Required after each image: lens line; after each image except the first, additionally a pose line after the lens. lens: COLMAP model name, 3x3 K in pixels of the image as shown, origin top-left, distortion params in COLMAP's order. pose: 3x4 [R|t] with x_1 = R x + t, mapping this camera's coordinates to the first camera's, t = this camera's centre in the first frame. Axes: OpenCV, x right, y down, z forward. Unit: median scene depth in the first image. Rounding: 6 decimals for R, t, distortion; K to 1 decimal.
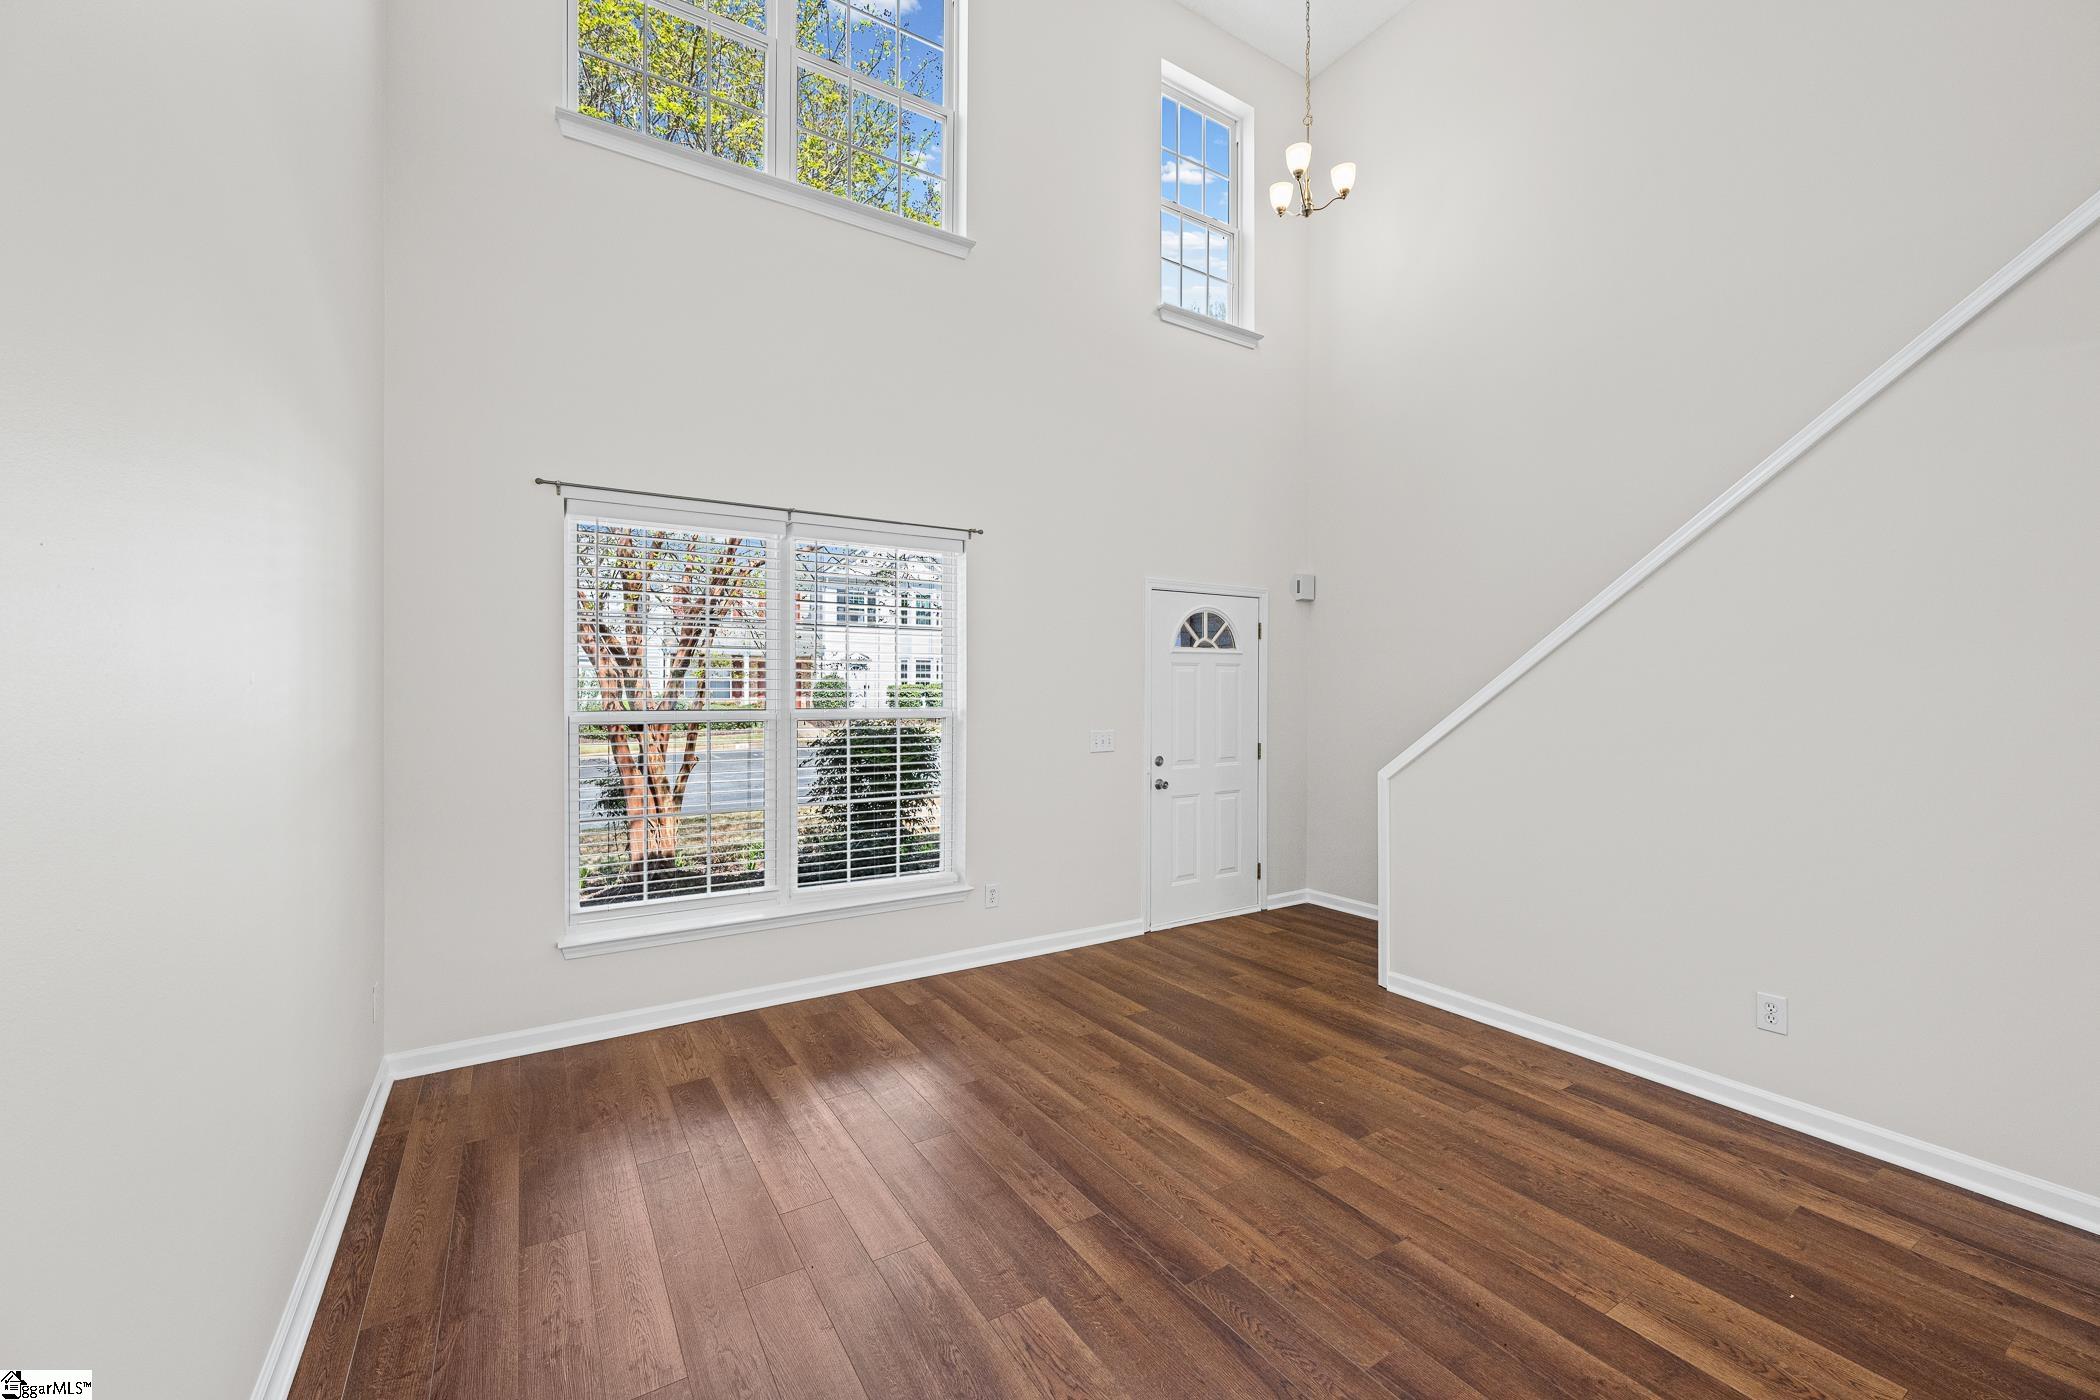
lens RADIAL K [[868.1, 0, 1044.1], [0, 868.1, 700.6], [0, 0, 1]] dist [-0.004936, 0.000463]
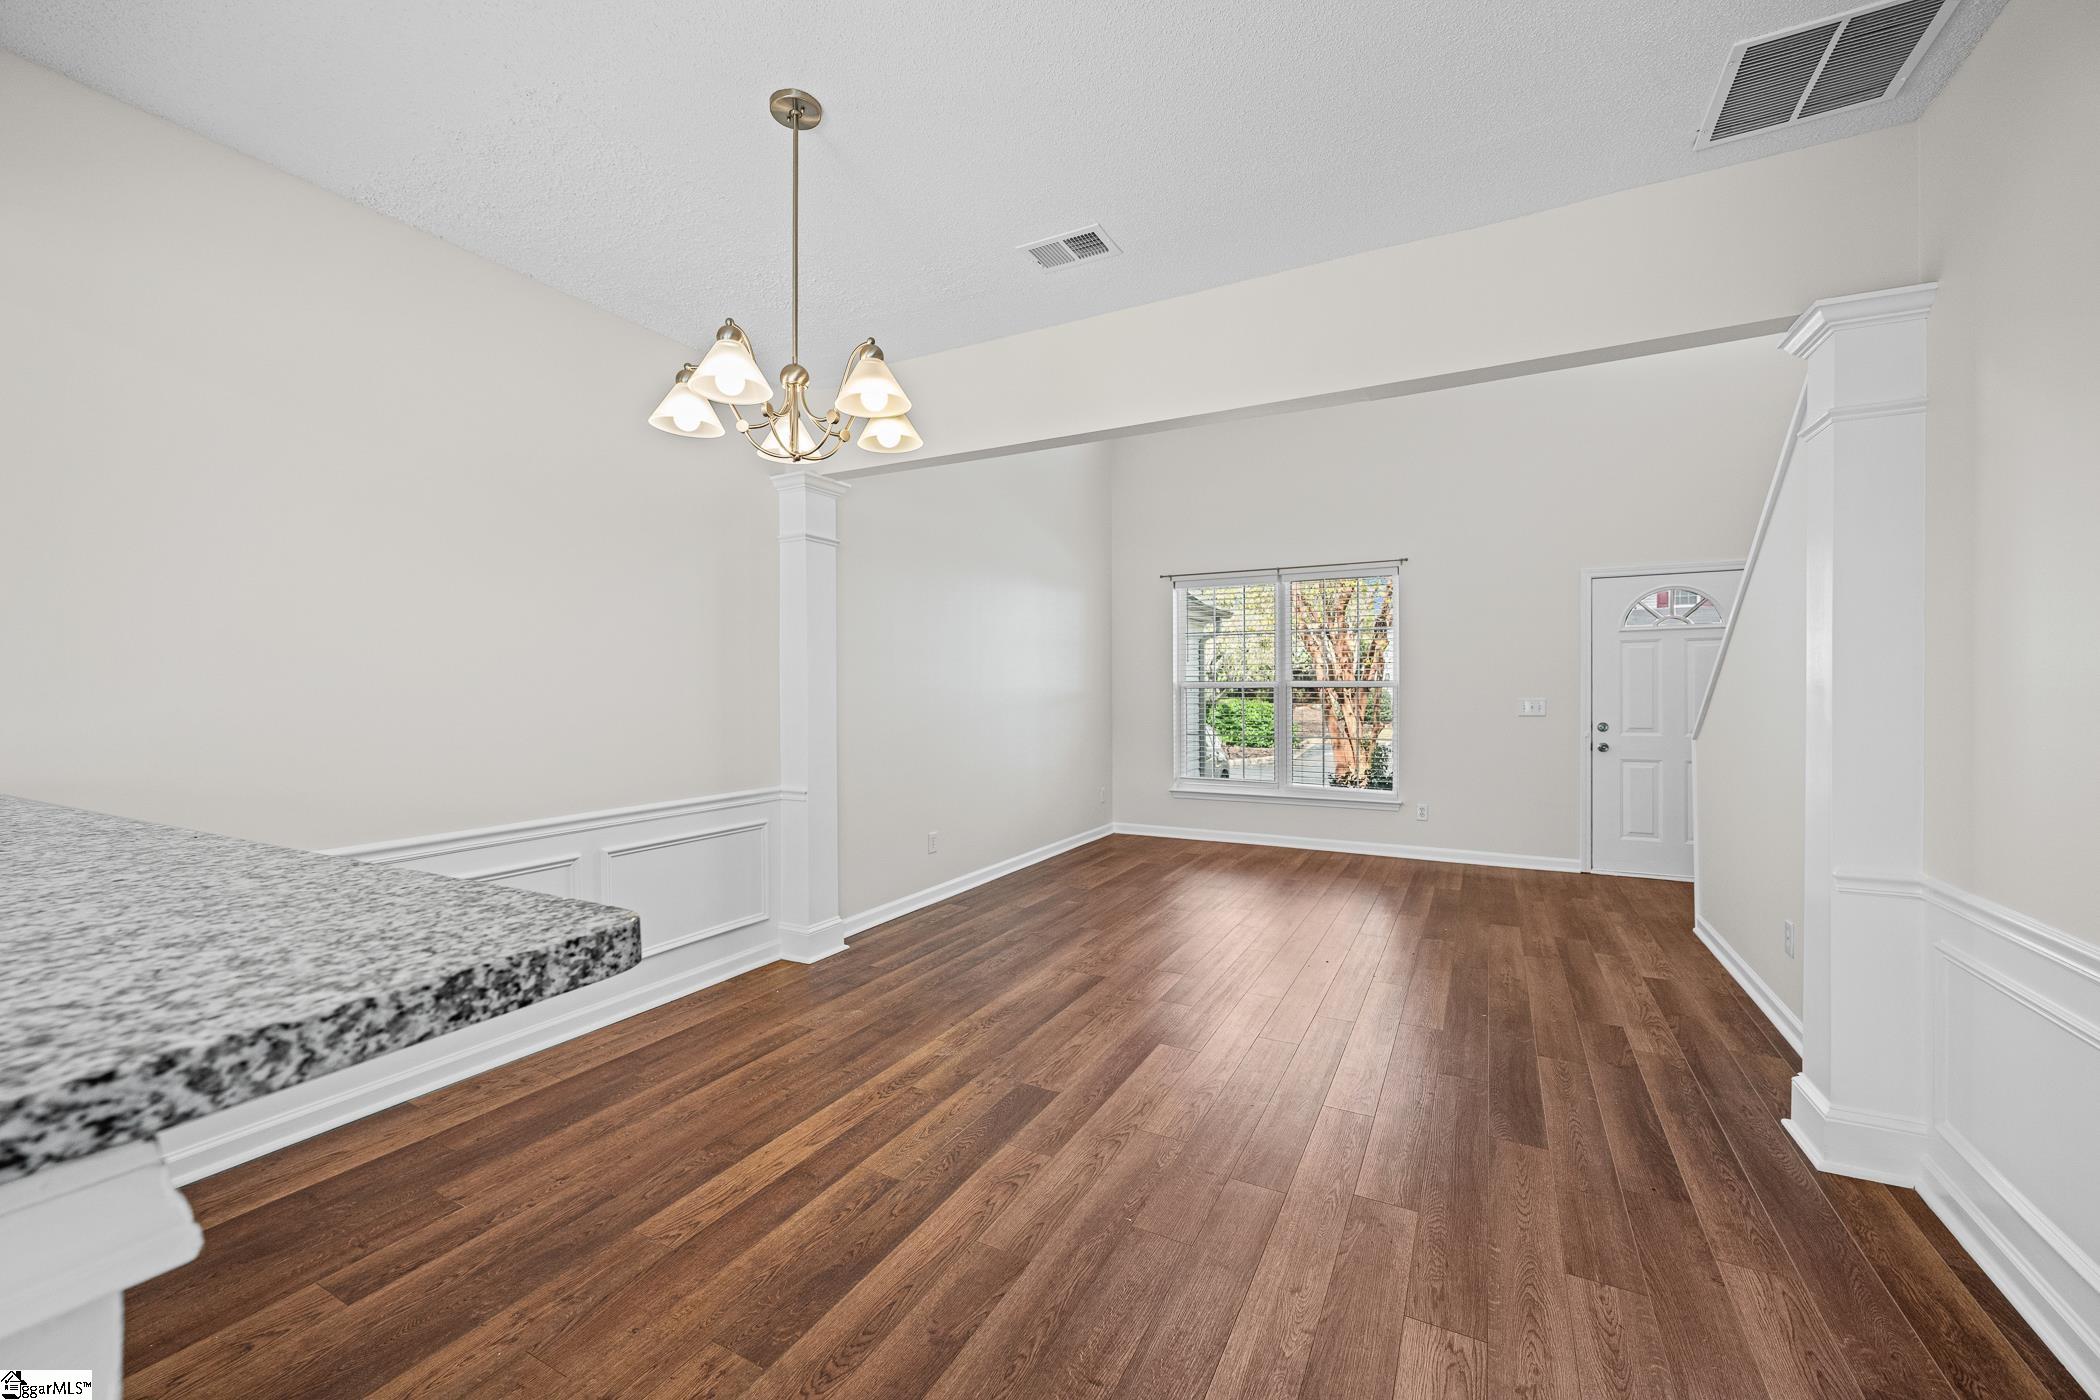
lens RADIAL K [[868.1, 0, 999.8], [0, 868.1, 683.5], [0, 0, 1]] dist [-0.004936, 0.000463]
pose [[0.465855, -0.008262, -0.884822, 1.271551], [-0.004553, 0.999921, -0.011733, 0.046741], [0.884849, 0.009494, 0.465781, -0.404463]]
